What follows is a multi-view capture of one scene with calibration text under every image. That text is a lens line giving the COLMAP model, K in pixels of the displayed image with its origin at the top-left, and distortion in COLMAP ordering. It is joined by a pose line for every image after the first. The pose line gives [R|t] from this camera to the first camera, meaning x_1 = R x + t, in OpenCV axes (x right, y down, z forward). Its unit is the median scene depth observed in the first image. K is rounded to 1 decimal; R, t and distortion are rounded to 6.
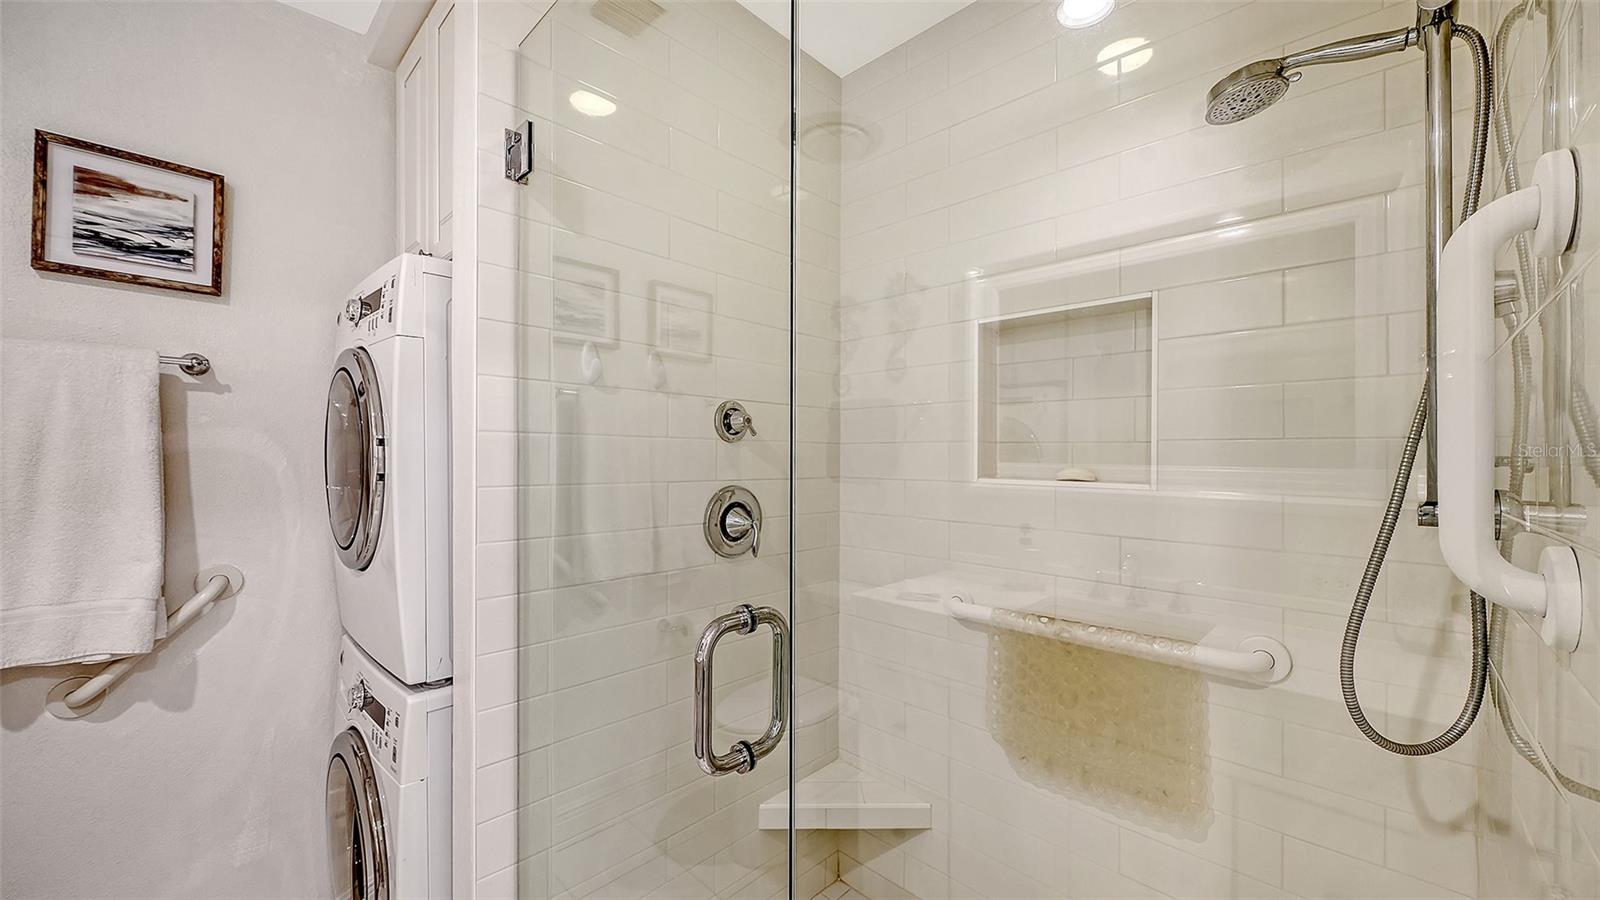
lens RADIAL K [[603.3, 0, 798.3], [0, 603.3, 466.0], [0, 0, 1]] dist [-0.004577, -0.000892]
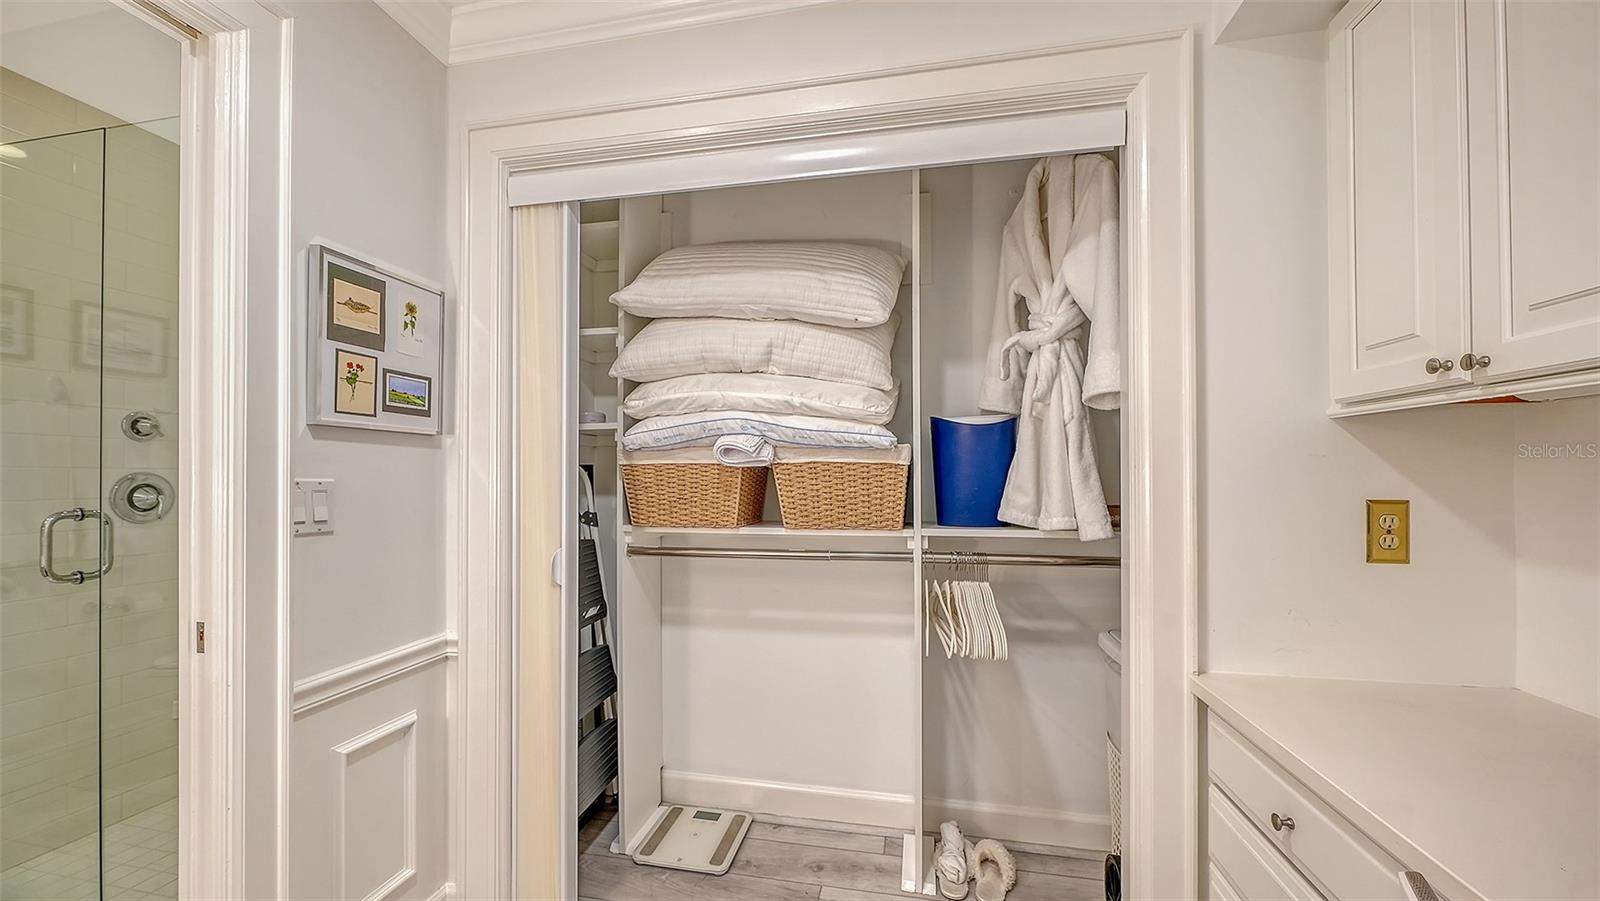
lens RADIAL K [[607.9, 0, 787.3], [0, 607.9, 489.7], [0, 0, 1]] dist [-0.000449, -0.000251]
pose [[0.851008, -0.006652, 0.525110, 0.480777], [0.006181, 0.999977, 0.002649, 0.089081], [-0.525116, 0.000991, 0.851030, -1.119392]]
